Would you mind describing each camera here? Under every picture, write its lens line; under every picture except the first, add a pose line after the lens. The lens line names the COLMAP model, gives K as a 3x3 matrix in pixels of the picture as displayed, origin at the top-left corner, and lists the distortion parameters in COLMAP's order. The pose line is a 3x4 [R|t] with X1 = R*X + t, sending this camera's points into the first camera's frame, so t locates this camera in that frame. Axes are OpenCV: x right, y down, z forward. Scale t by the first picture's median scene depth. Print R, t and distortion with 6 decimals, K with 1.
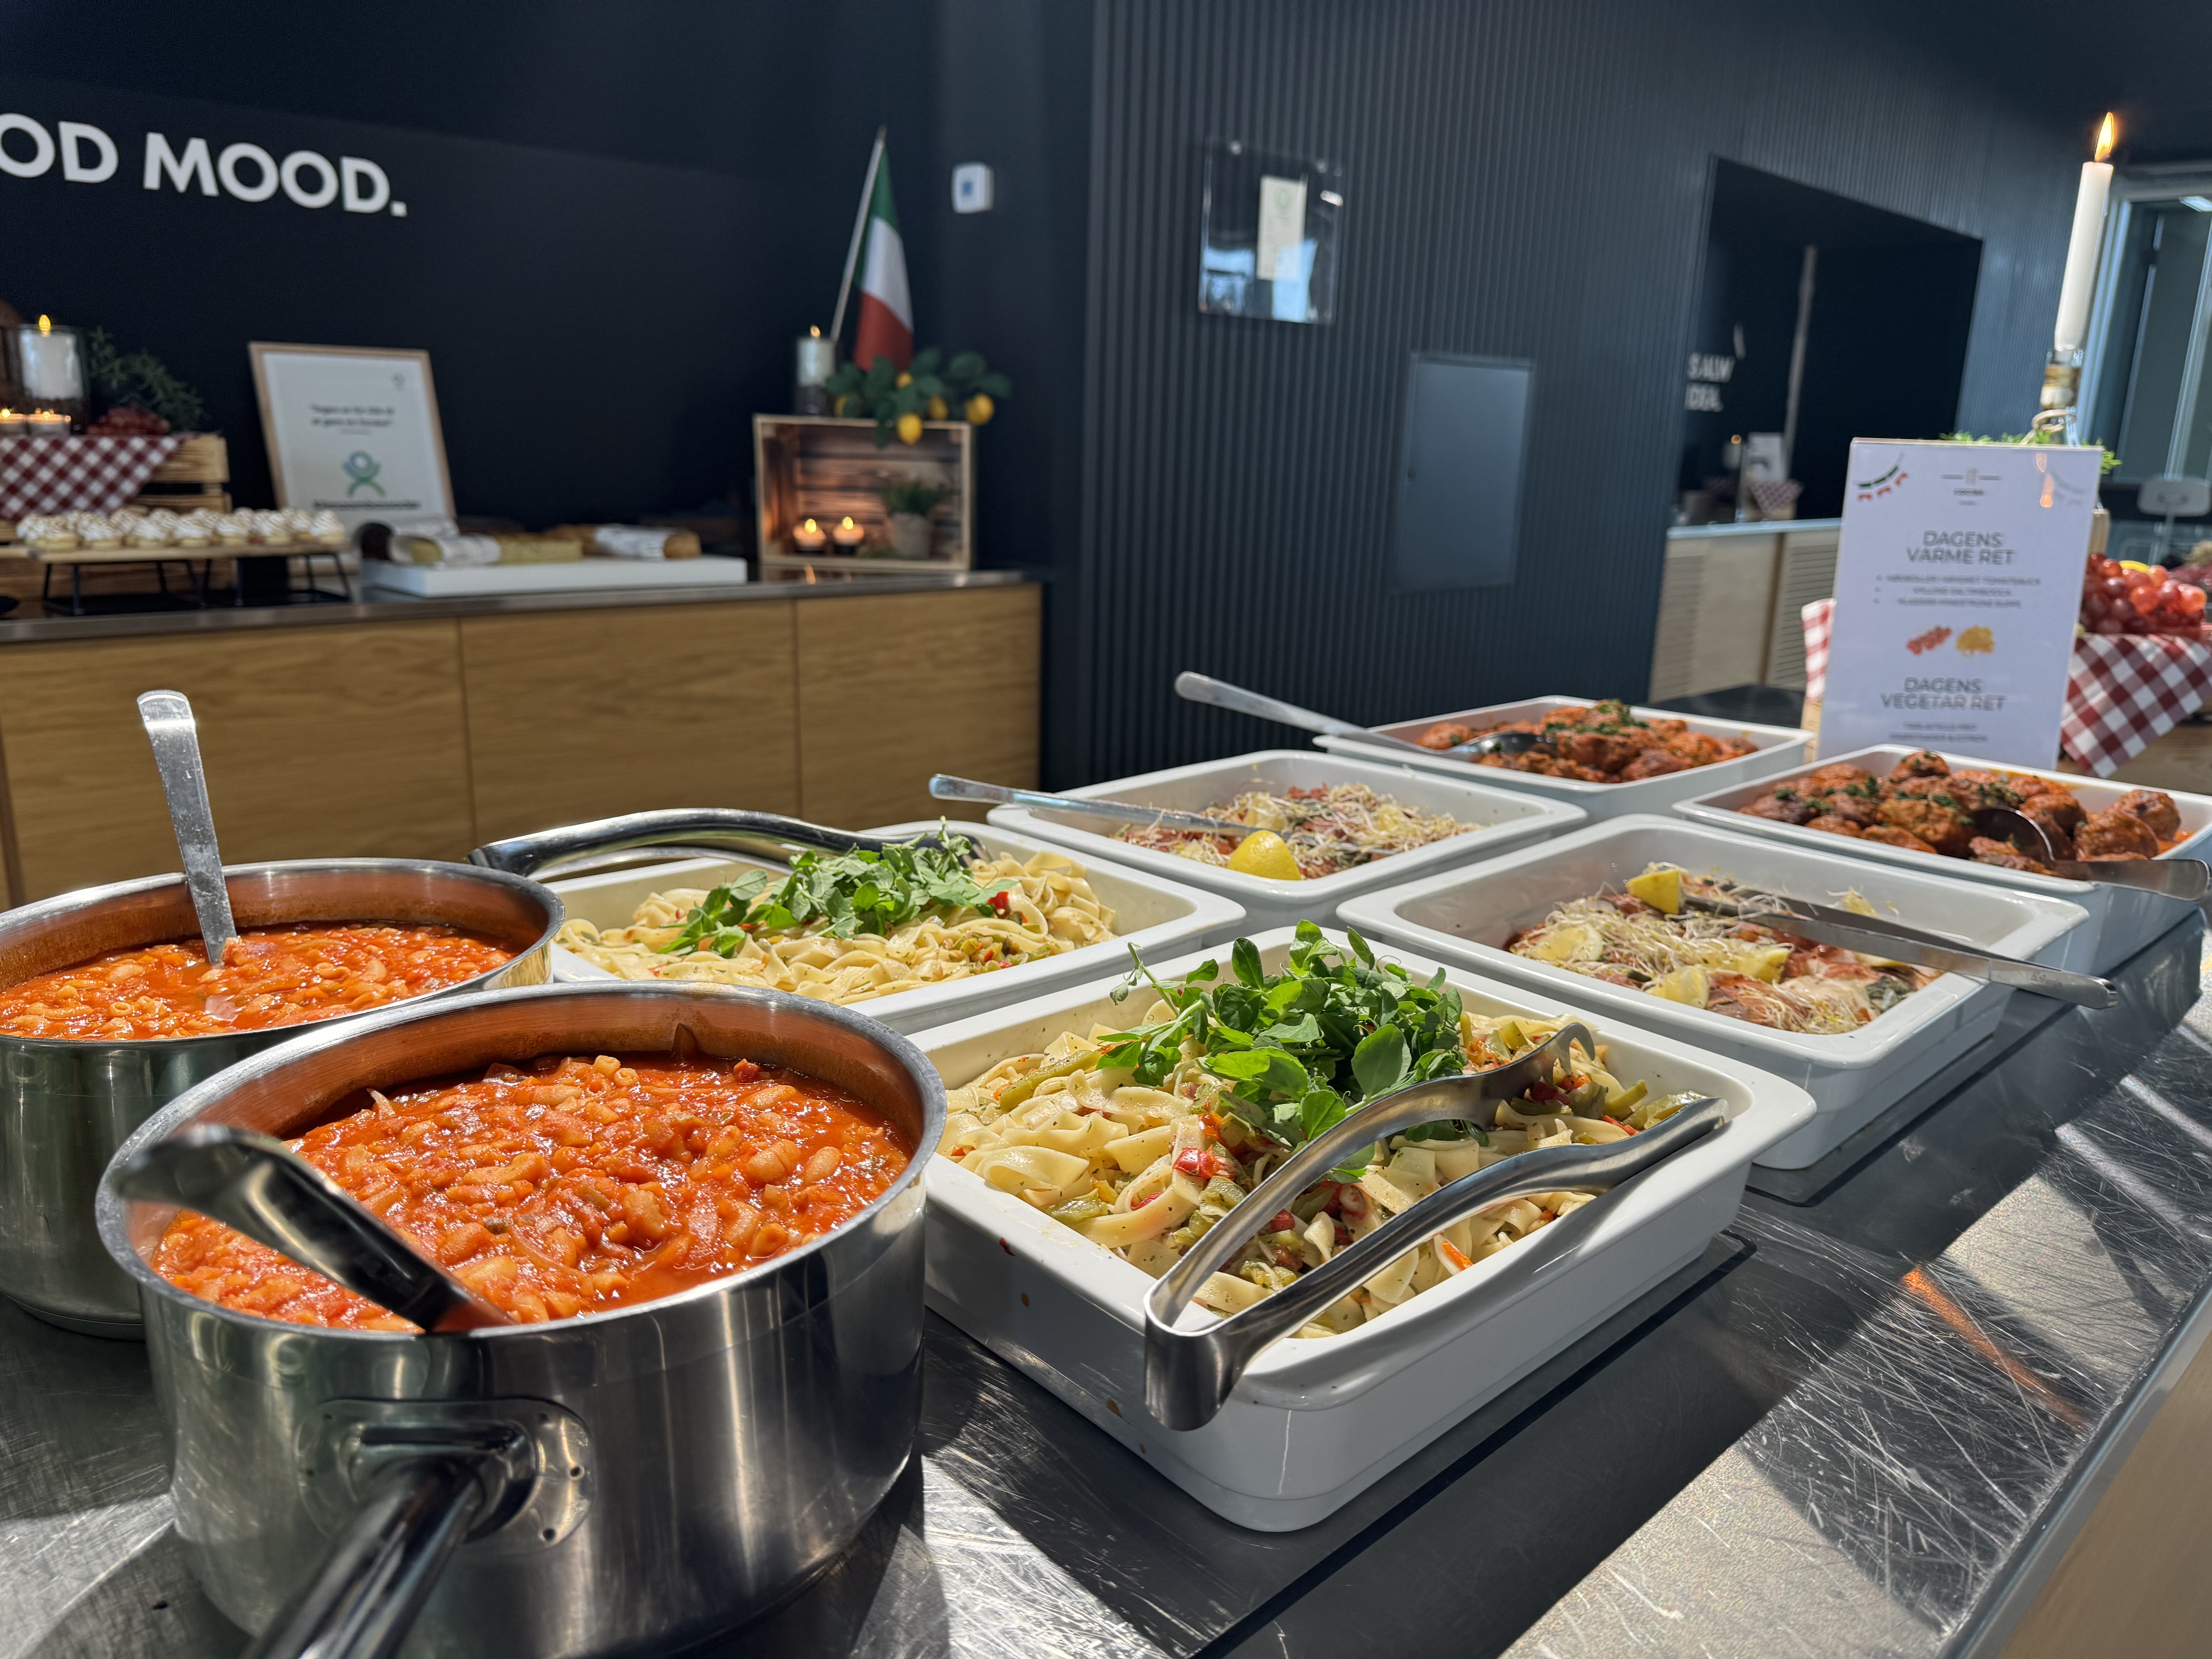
lens RADIAL K [[1636.7, 0, 1106.0], [0, 1636.7, 829.5], [0, 0, 1]] dist [-0.002967, -0.000589]
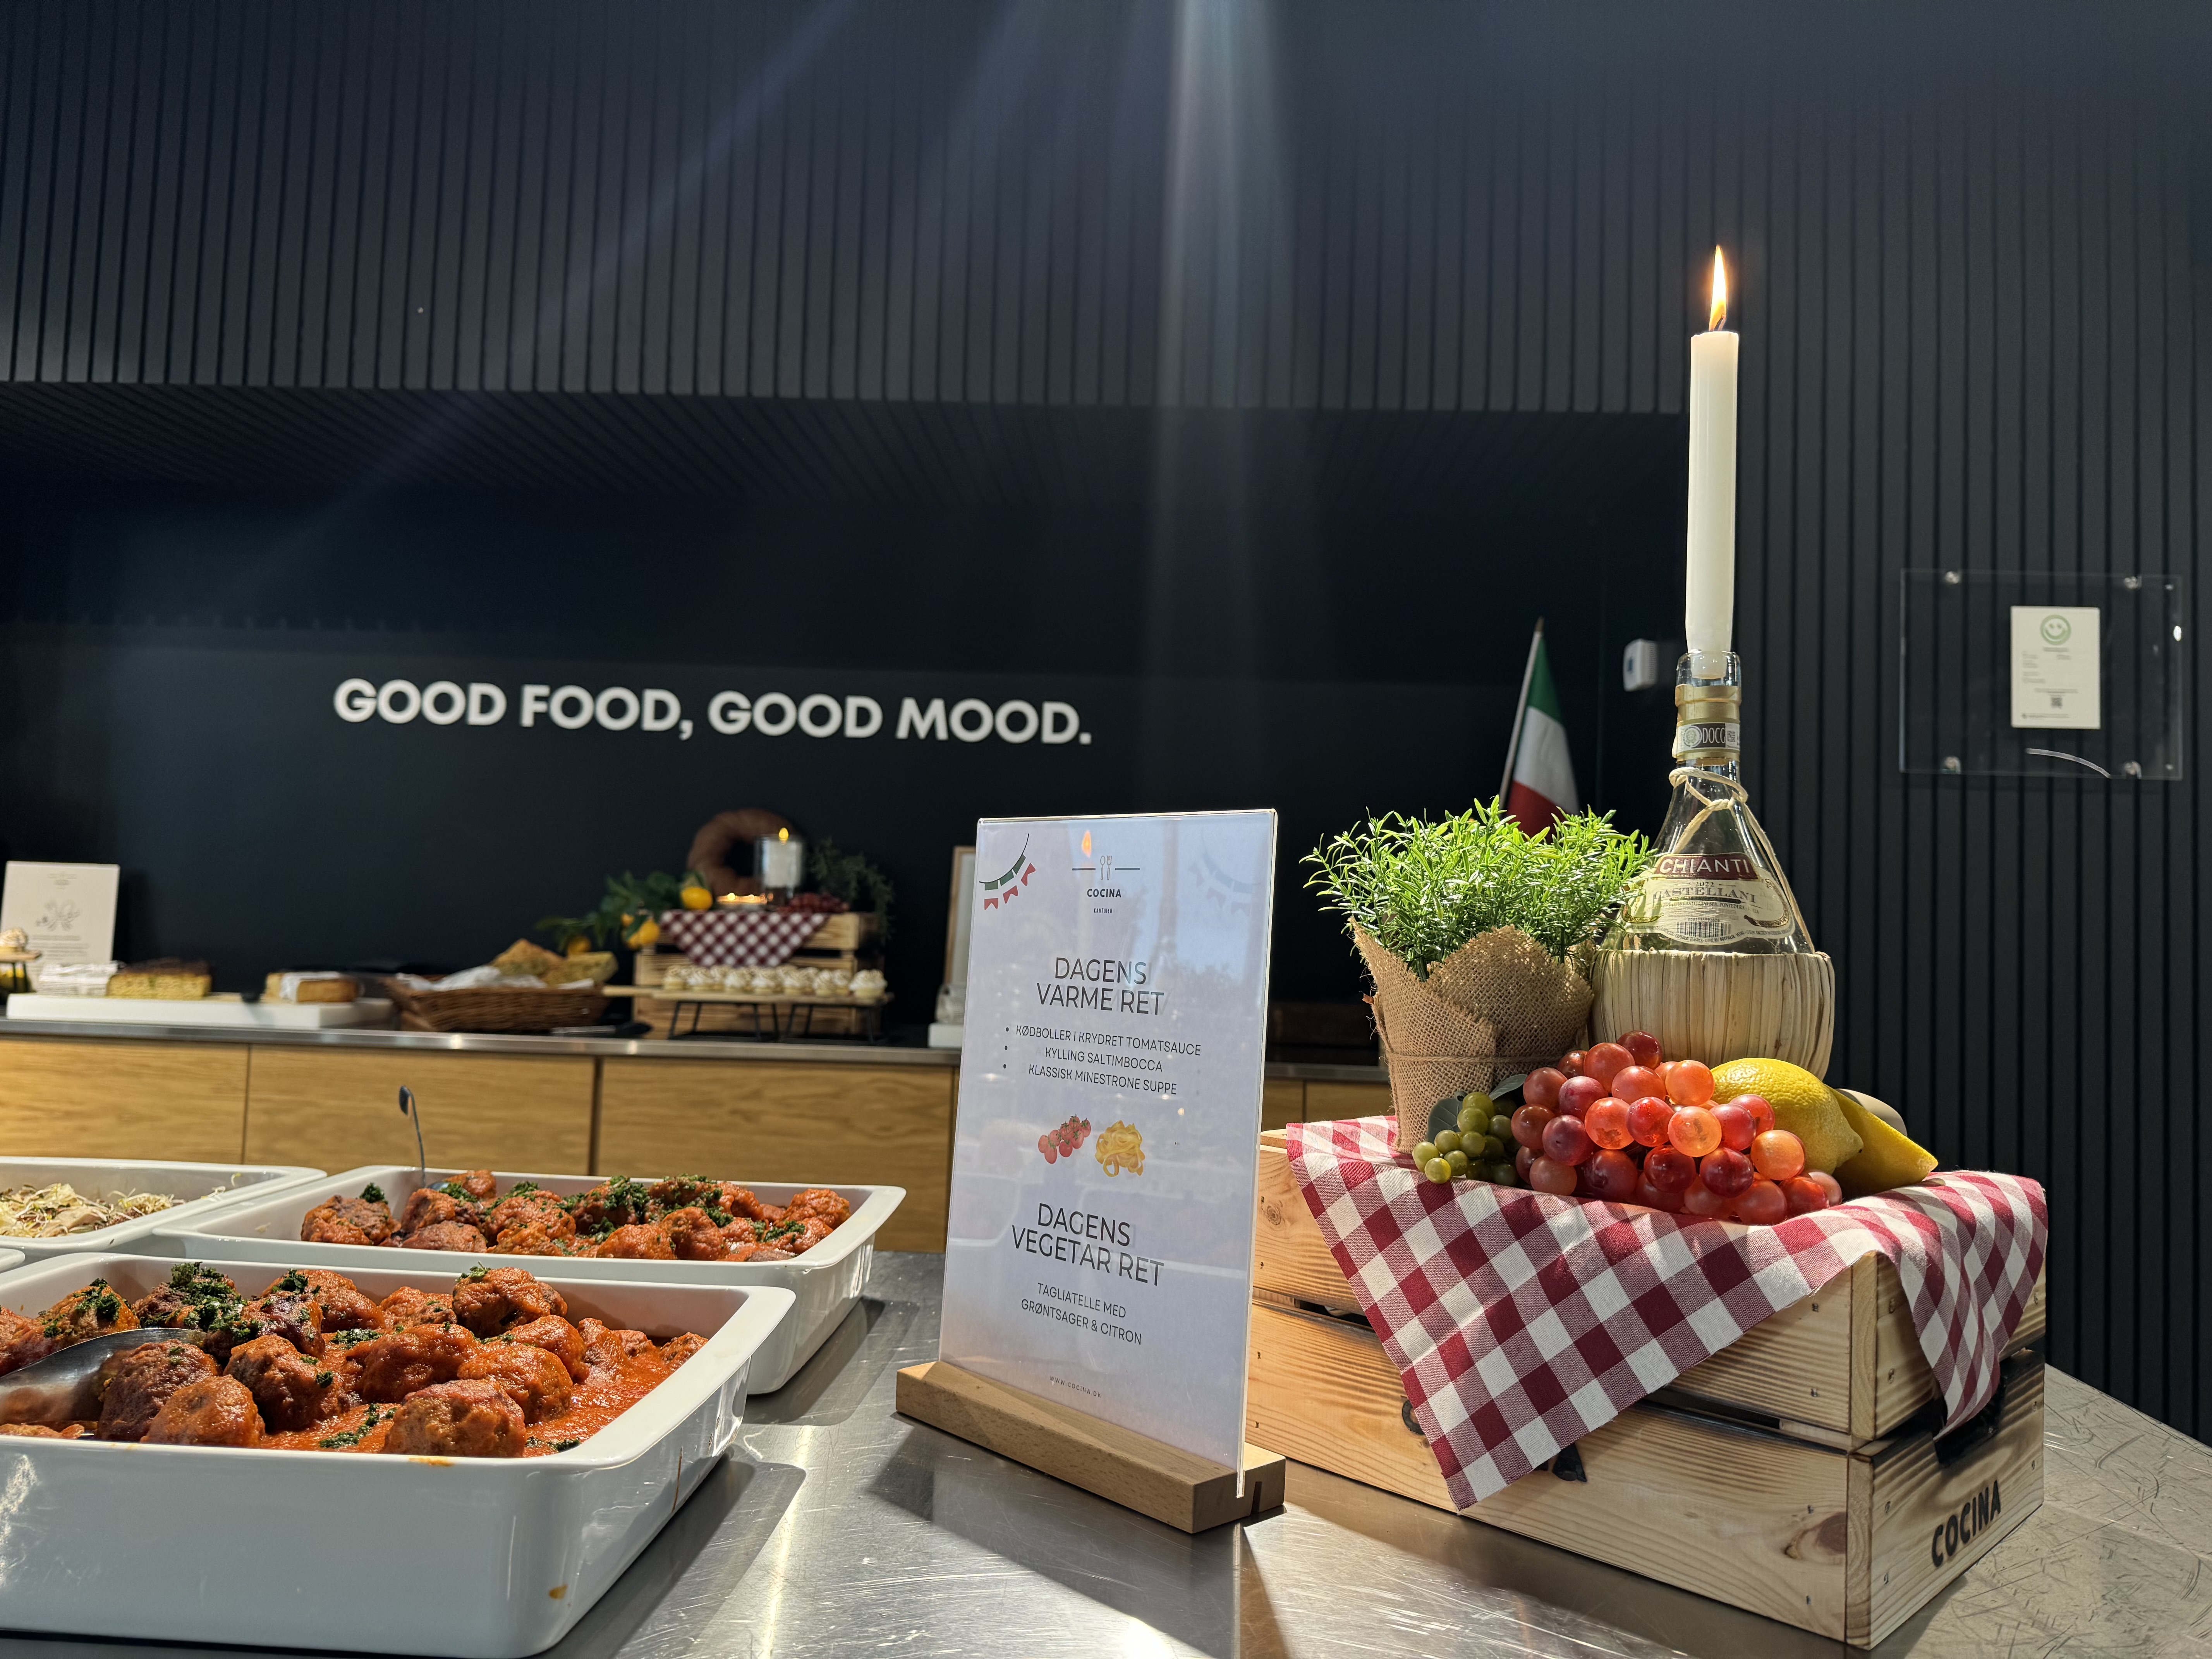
lens RADIAL K [[1575.5, 0, 1075.6], [0, 1575.5, 820.9], [0, 0, 1]] dist [0.188405, -0.354163]
pose [[0.680575, -0.048635, -0.731062, 0.493250], [-0.190201, 0.951860, -0.240389, -0.046839], [0.707560, 0.302652, 0.638562, 0.319398]]
